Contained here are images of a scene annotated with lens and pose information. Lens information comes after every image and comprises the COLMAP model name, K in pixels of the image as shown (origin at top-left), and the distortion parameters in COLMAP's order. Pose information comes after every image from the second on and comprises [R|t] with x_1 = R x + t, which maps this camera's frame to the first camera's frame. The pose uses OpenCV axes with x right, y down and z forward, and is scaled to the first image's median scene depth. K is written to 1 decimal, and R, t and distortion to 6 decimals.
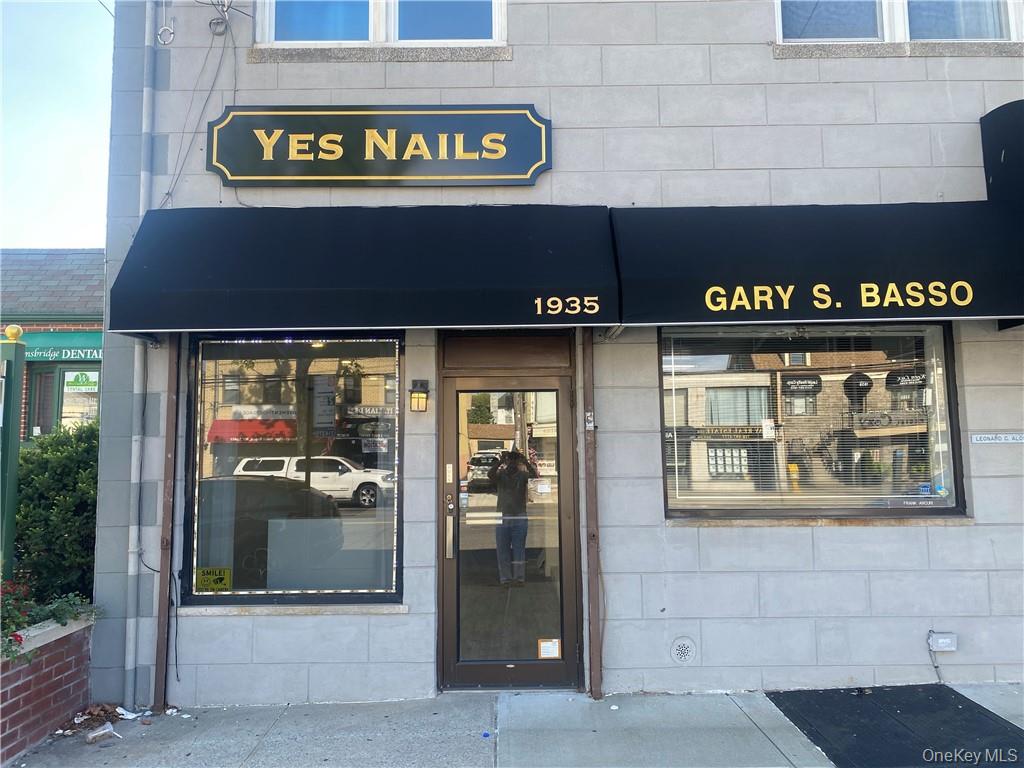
lens RADIAL K [[785.7, 0, 508.7], [0, 785.7, 380.4], [0, 0, 1]] dist [0.021672, -0.019434]
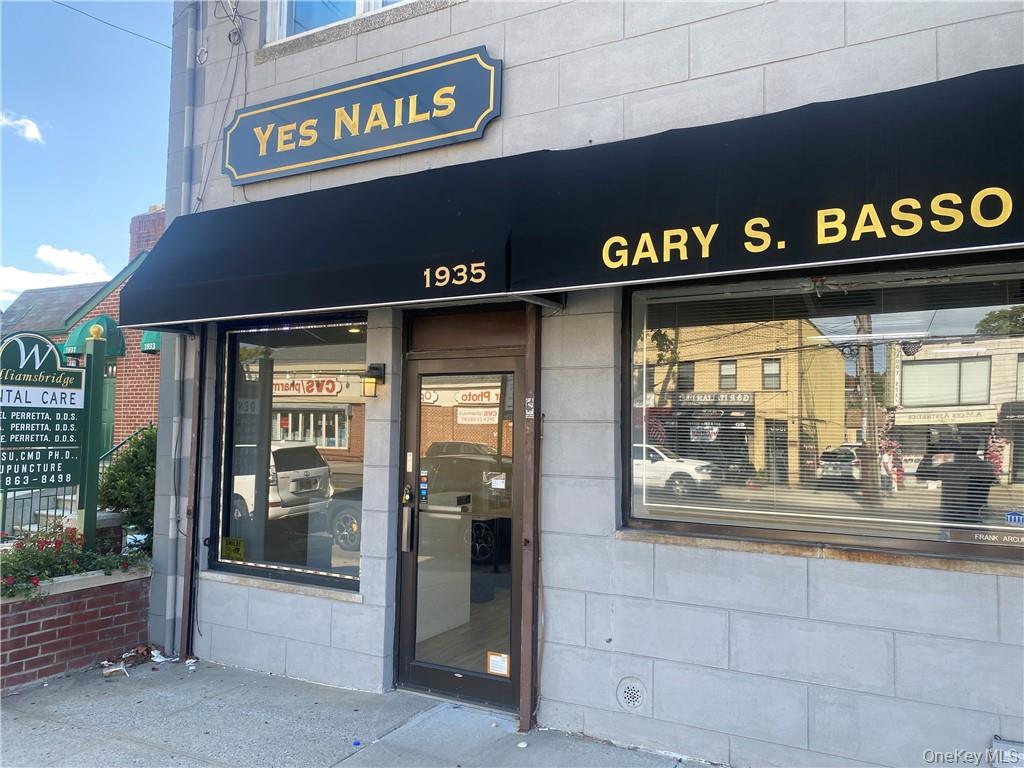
lens RADIAL K [[785.7, 0, 514.5], [0, 785.7, 385.4], [0, 0, 1]] dist [0.021672, -0.019434]
pose [[0.867660, -0.005438, -0.497128, 0.515089], [0.023469, 0.999273, 0.030031, 0.001363], [0.496603, -0.037724, 0.867158, 0.254513]]
